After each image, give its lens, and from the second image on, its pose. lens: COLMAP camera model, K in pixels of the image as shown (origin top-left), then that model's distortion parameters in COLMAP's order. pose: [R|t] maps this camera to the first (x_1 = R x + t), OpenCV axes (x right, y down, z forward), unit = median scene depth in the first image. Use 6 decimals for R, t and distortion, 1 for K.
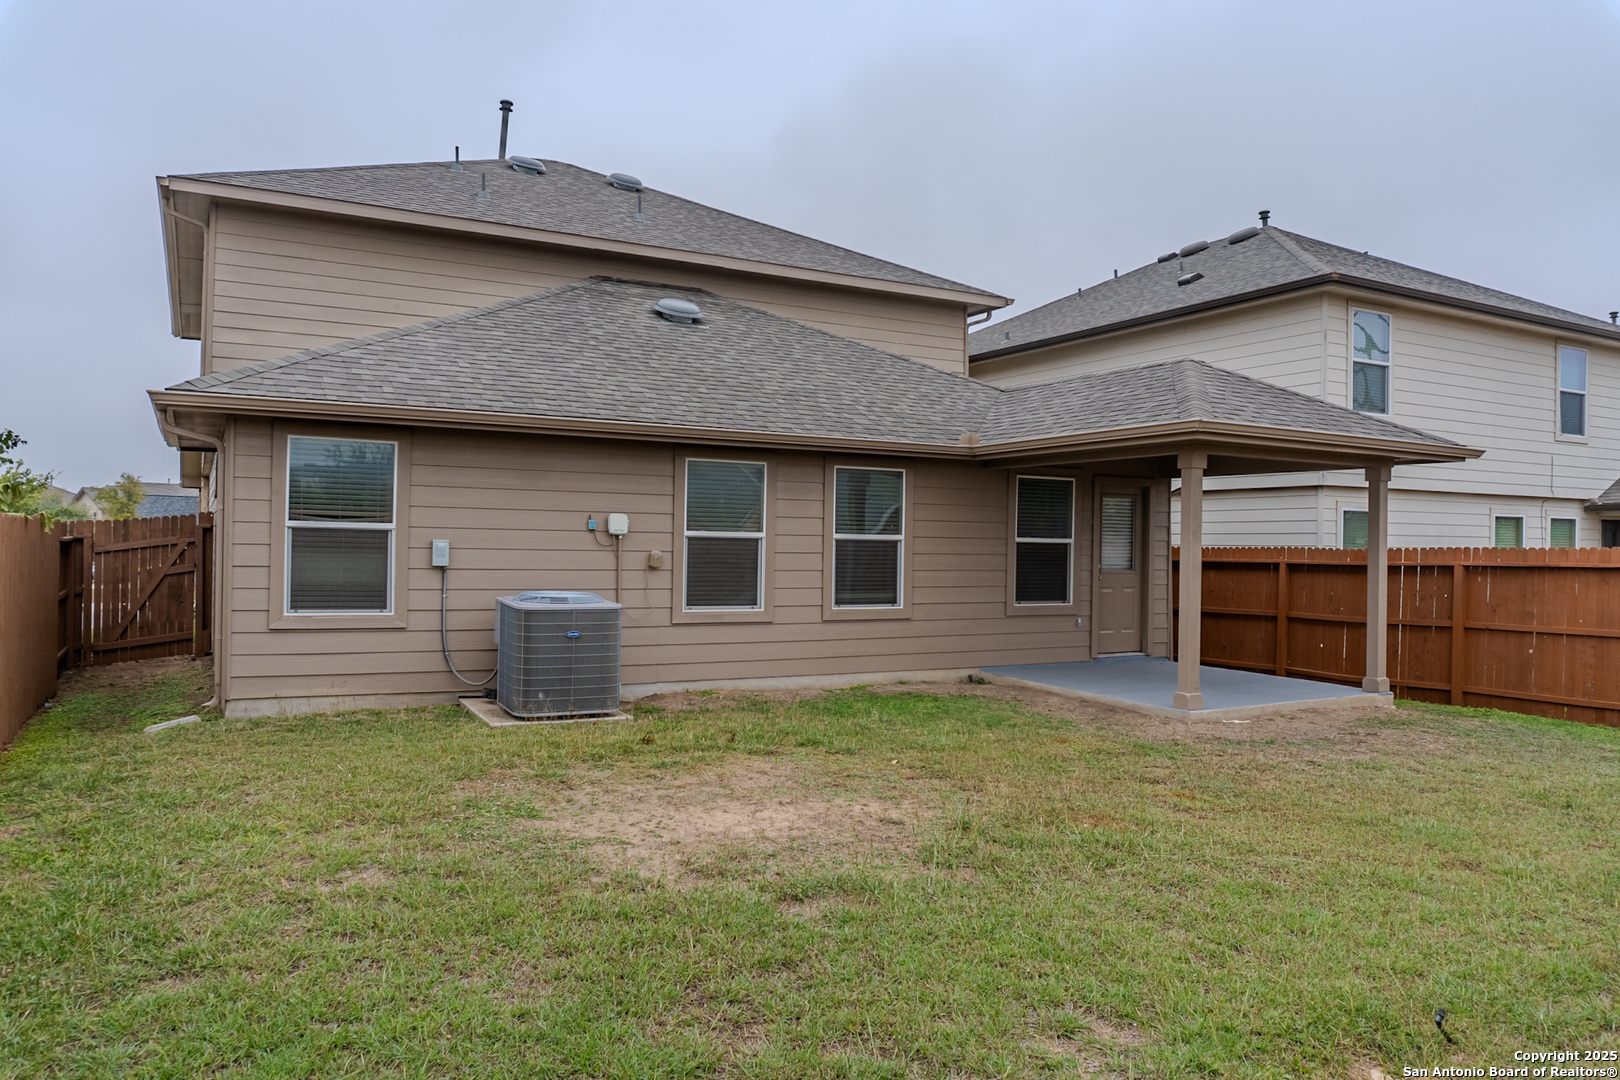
lens RADIAL K [[1148.6, 0, 823.6], [0, 1148.6, 536.6], [0, 0, 1]] dist [-0.043841, 0.003964]
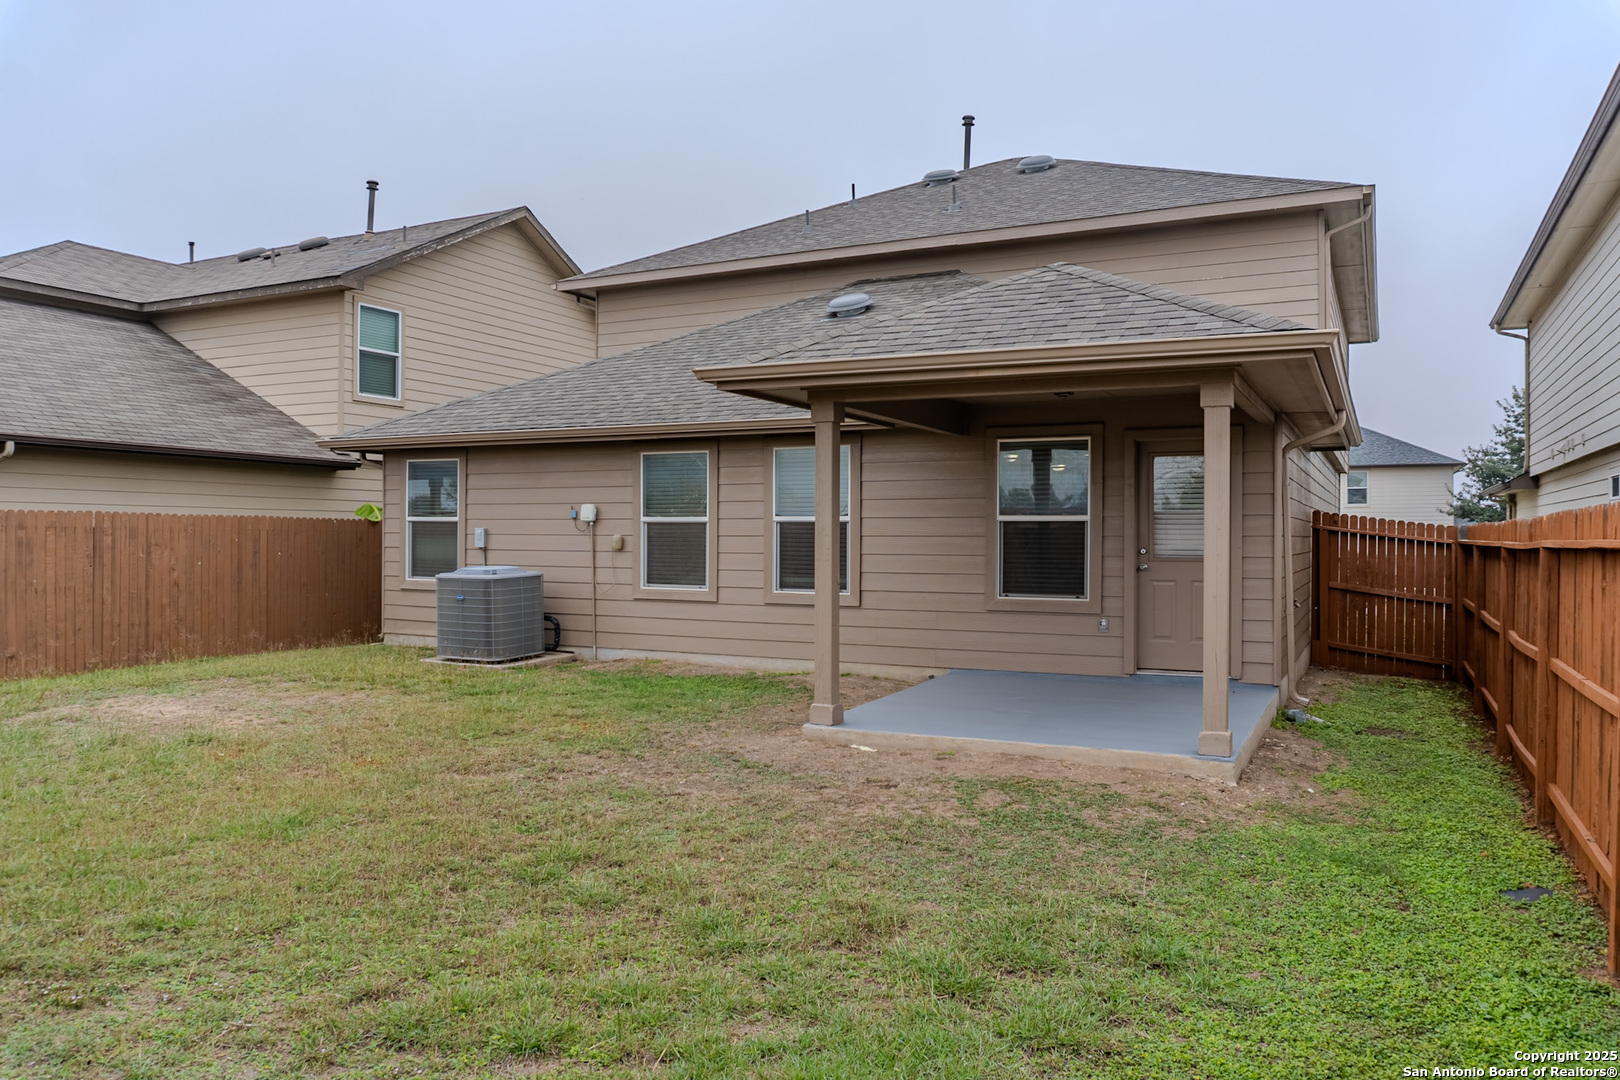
lens RADIAL K [[1148.6, 0, 823.6], [0, 1148.6, 536.6], [0, 0, 1]] dist [-0.043841, 0.003964]
pose [[0.572426, -0.009425, -0.819902, 0.892080], [0.013410, 0.999908, -0.002132, 0.018615], [0.819847, -0.009774, 0.572500, 0.487738]]
